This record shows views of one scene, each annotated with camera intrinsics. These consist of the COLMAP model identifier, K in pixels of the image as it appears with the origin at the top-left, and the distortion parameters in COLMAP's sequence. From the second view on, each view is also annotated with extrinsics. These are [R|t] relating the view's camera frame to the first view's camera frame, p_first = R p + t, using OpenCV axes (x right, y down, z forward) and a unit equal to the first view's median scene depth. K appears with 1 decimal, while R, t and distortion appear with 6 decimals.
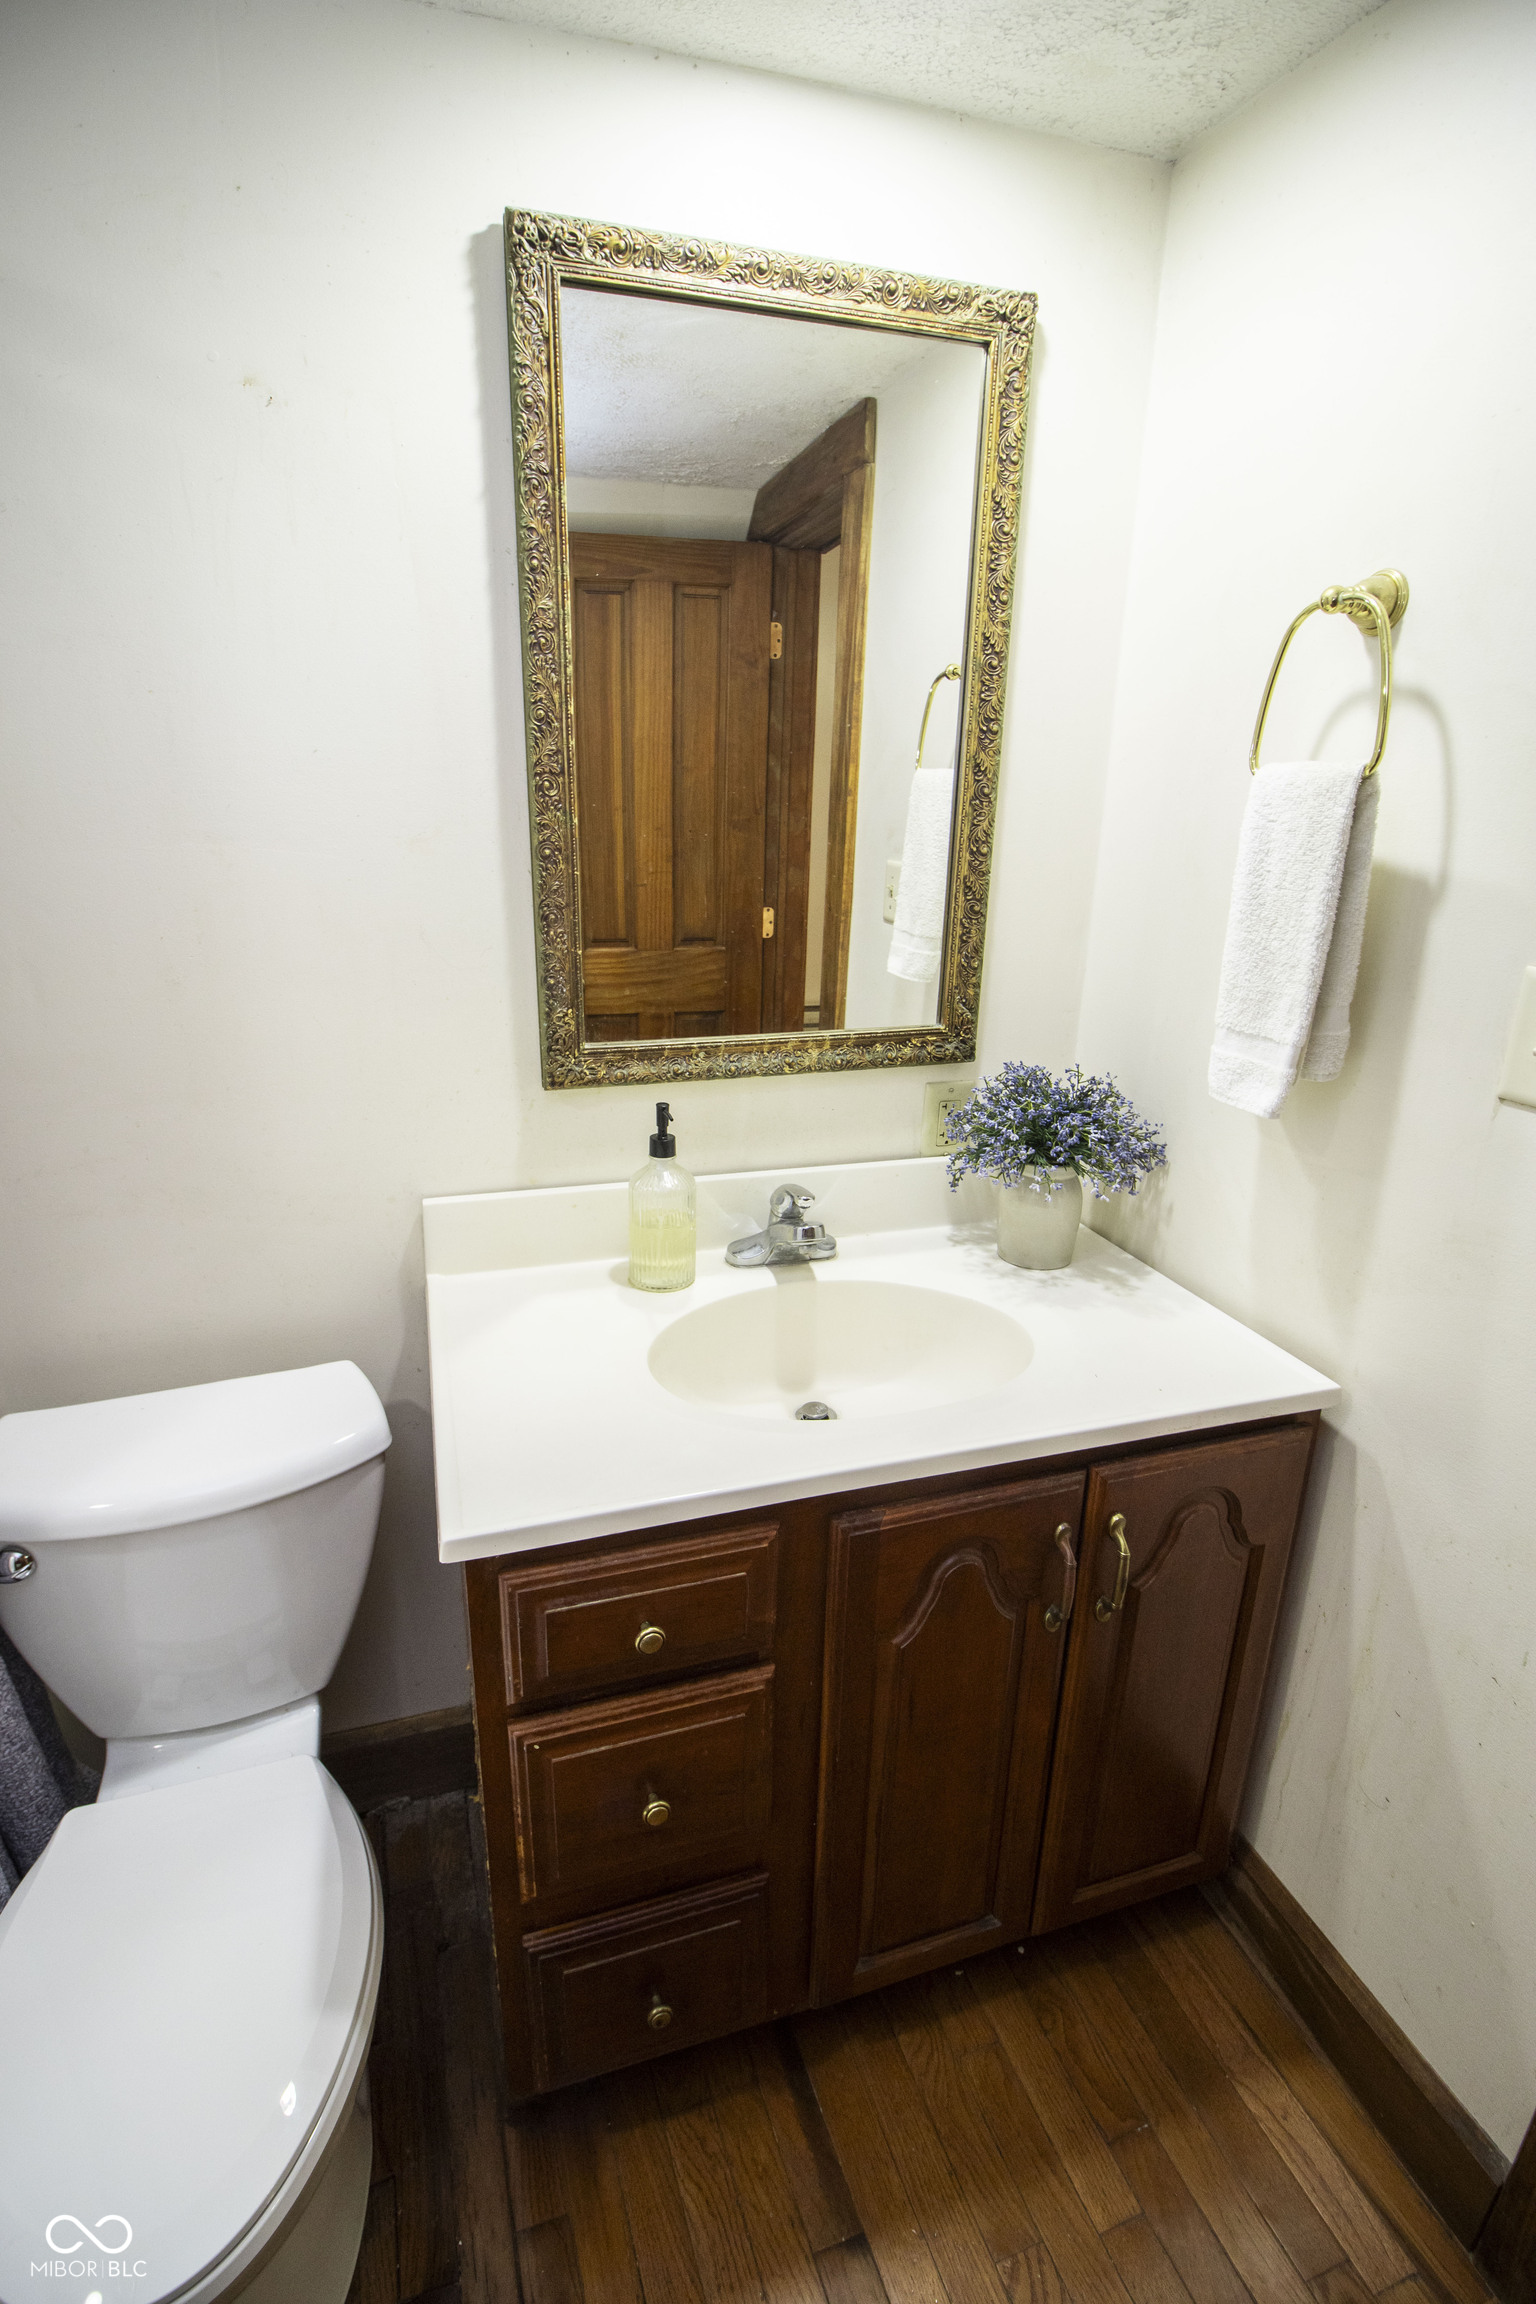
lens RADIAL K [[1066.8, 0, 752.0], [0, 1066.8, 1156.3], [0, 0, 1]] dist [0.001749, -0.013834]
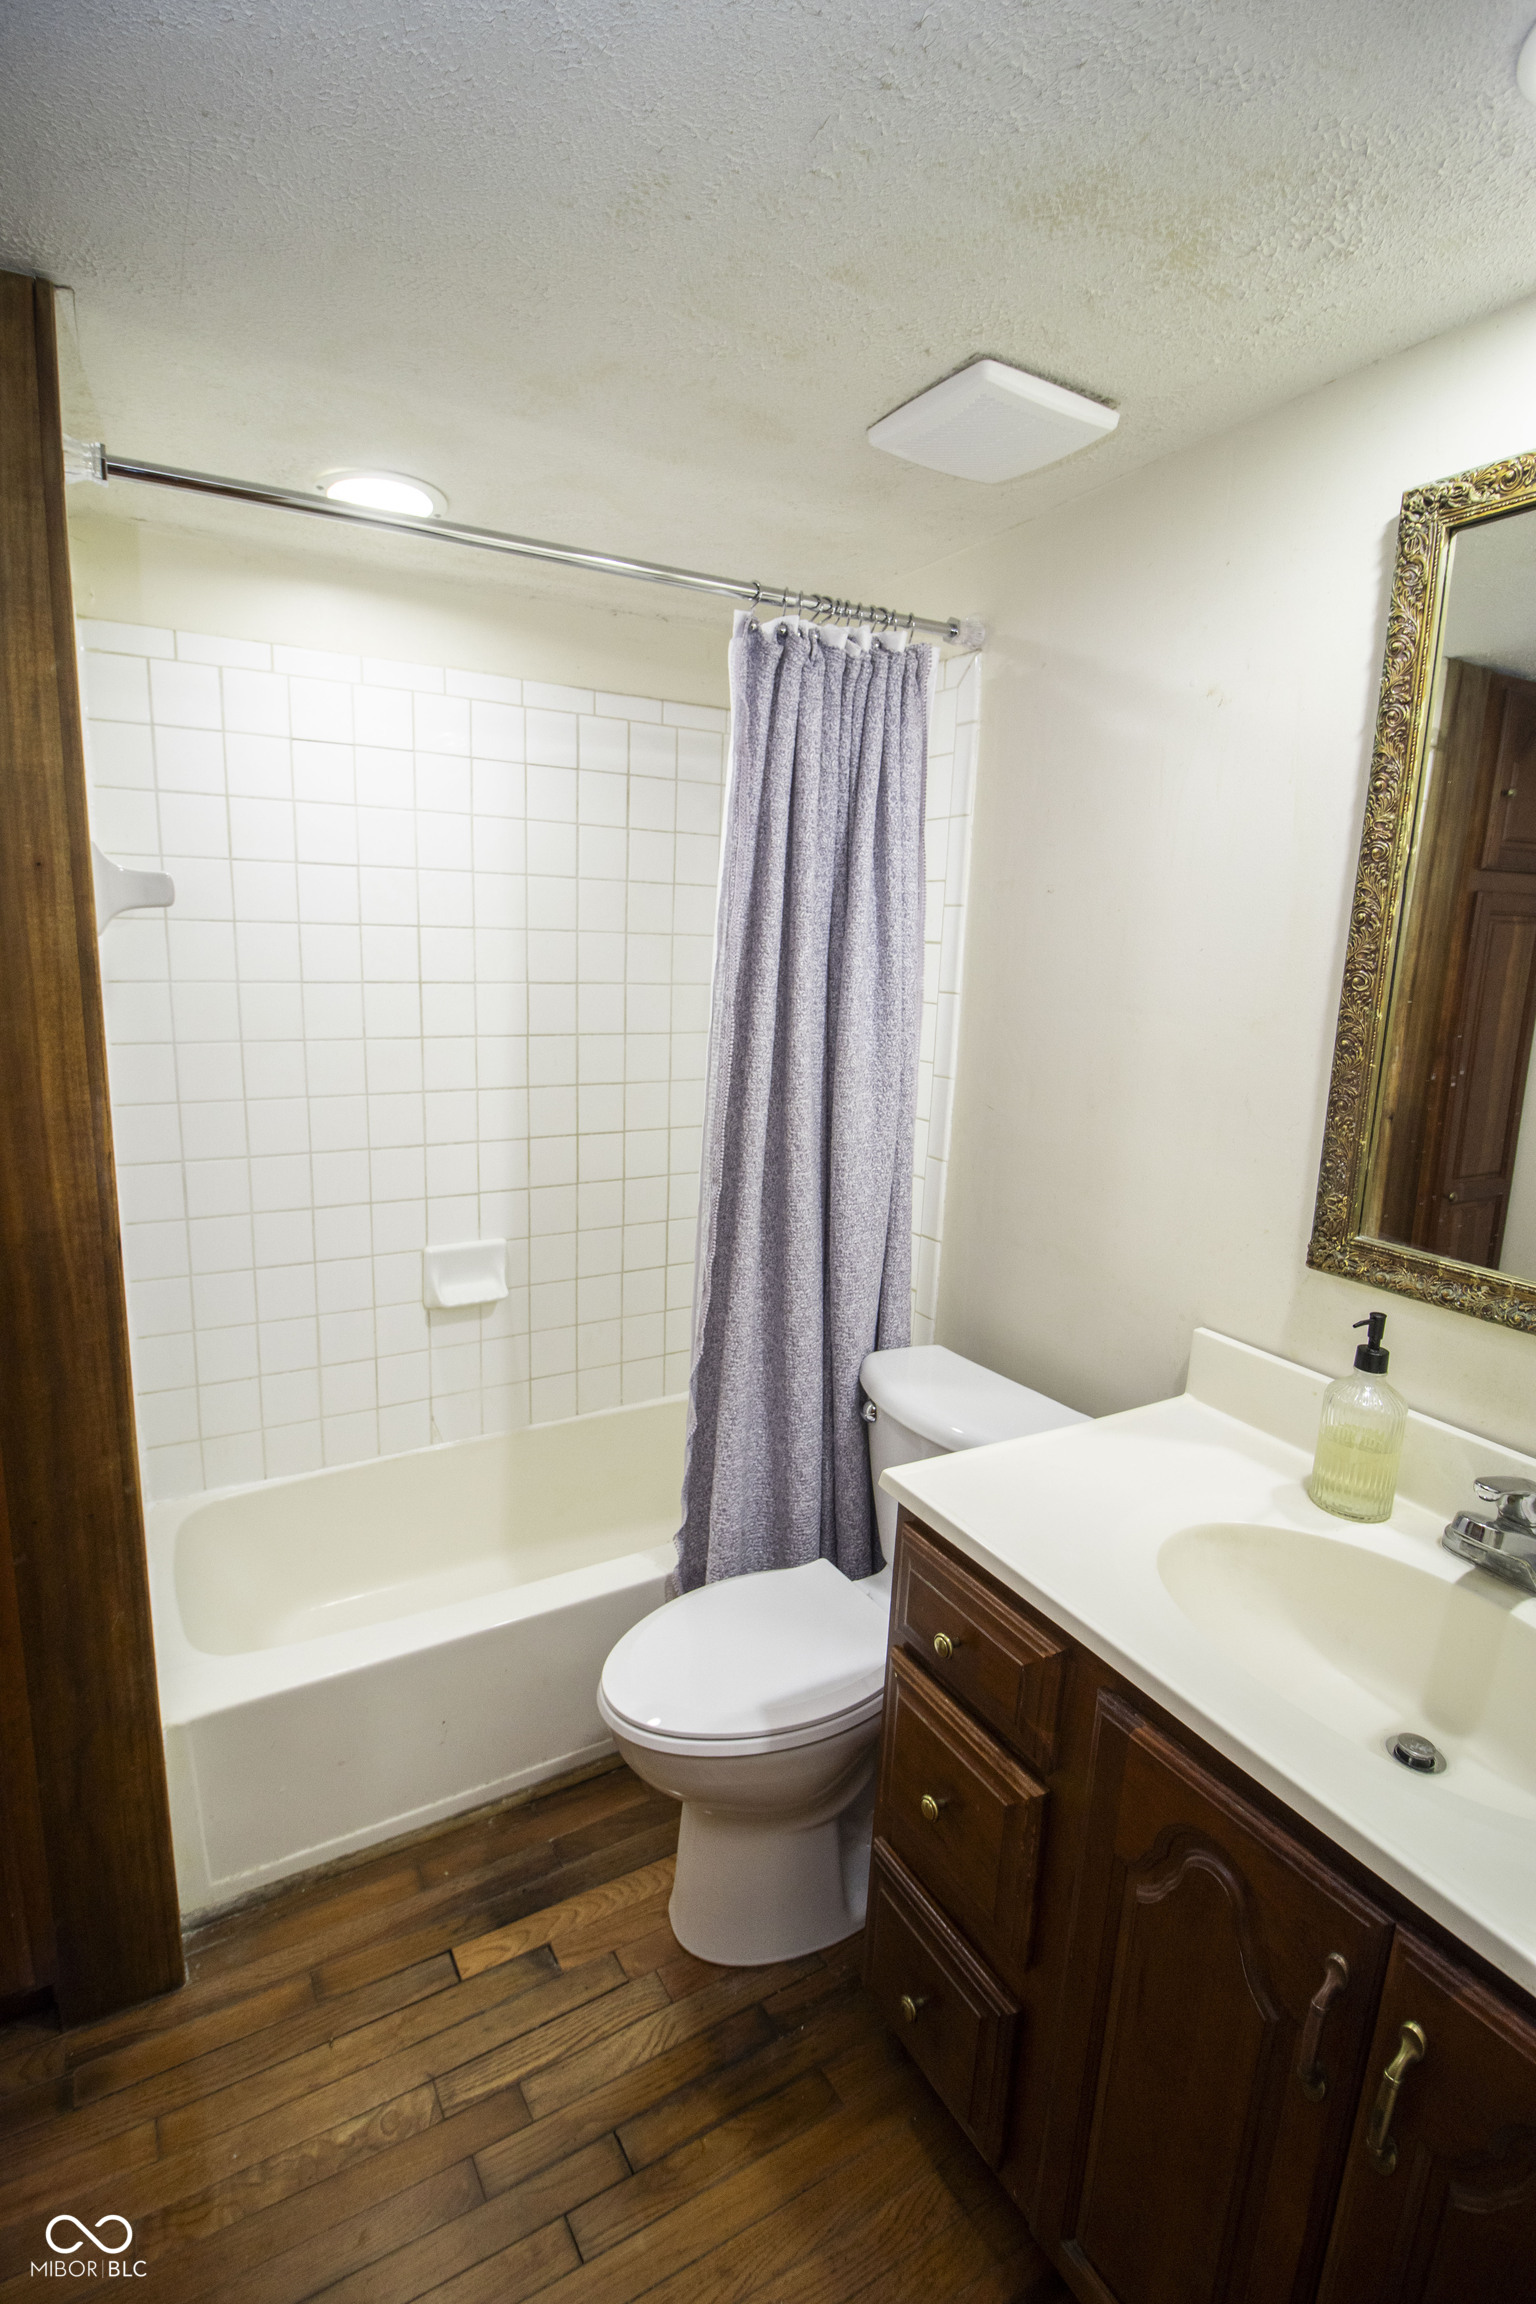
lens RADIAL K [[1066.8, 0, 752.0], [0, 1066.8, 1156.3], [0, 0, 1]] dist [0.001749, -0.013834]
pose [[0.202868, 0.184758, -0.961618, 0.701224], [-0.343184, 0.933166, 0.106892, -0.093462], [0.917099, 0.308327, 0.252715, 0.239233]]
